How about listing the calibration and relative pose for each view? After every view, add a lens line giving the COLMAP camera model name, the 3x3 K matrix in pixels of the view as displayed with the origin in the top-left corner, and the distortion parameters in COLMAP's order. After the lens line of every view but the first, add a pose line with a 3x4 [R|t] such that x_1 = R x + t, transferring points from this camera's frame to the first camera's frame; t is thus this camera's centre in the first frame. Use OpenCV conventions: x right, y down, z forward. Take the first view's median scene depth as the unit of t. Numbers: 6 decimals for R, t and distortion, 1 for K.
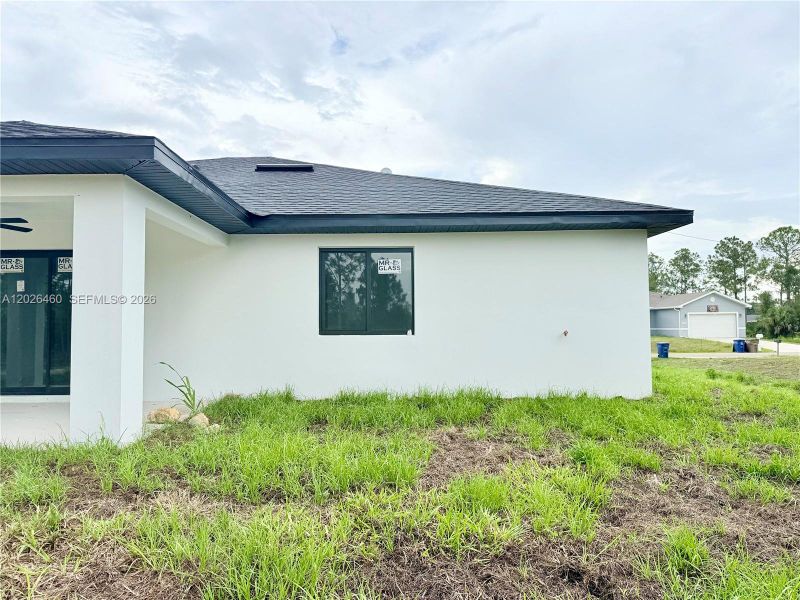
lens RADIAL K [[563.8, 0, 397.7], [0, 563.8, 301.9], [0, 0, 1]] dist [0.048667, -0.065509]
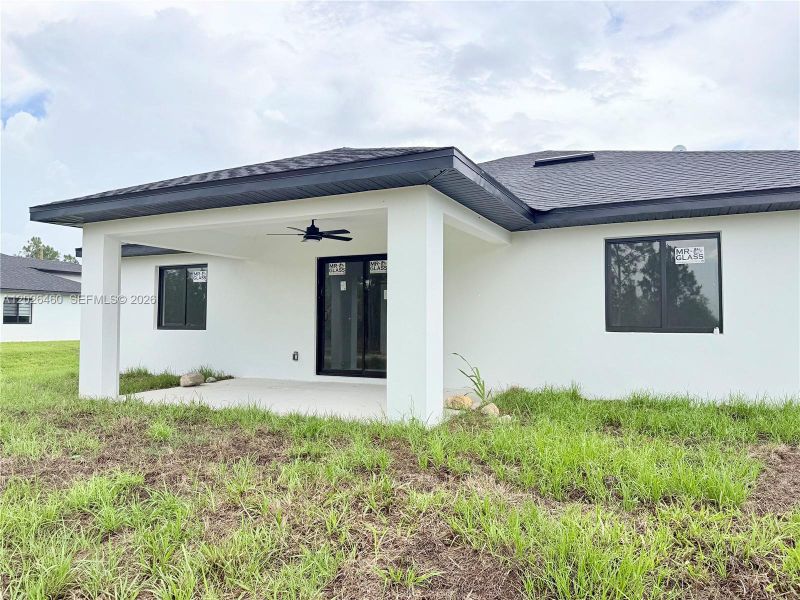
lens RADIAL K [[564.4, 0, 401.1], [0, 564.4, 293.6], [0, 0, 1]] dist [0.038800, -0.049858]
pose [[0.893085, -0.012049, -0.449726, -0.031560], [0.009921, 0.999926, -0.007089, -0.002480], [0.449778, 0.001870, 0.893138, -0.012806]]
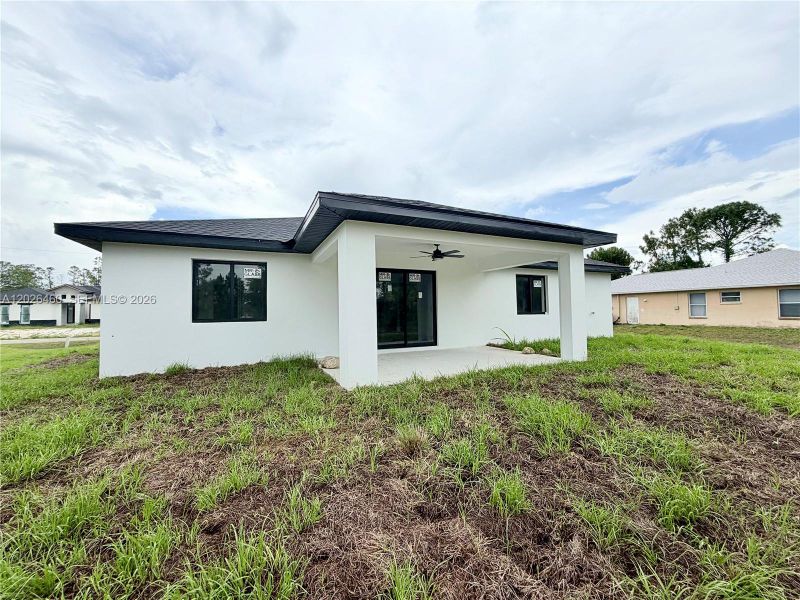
lens RADIAL K [[321.0, 0, 397.9], [0, 321.0, 300.5], [0, 0, 1]] dist [0.000583, -0.000367]
pose [[0.910502, 0.009427, 0.413397, -1.417902], [-0.012661, 0.999907, 0.005085, 0.007689], [-0.413311, -0.009864, 0.910537, 0.072815]]
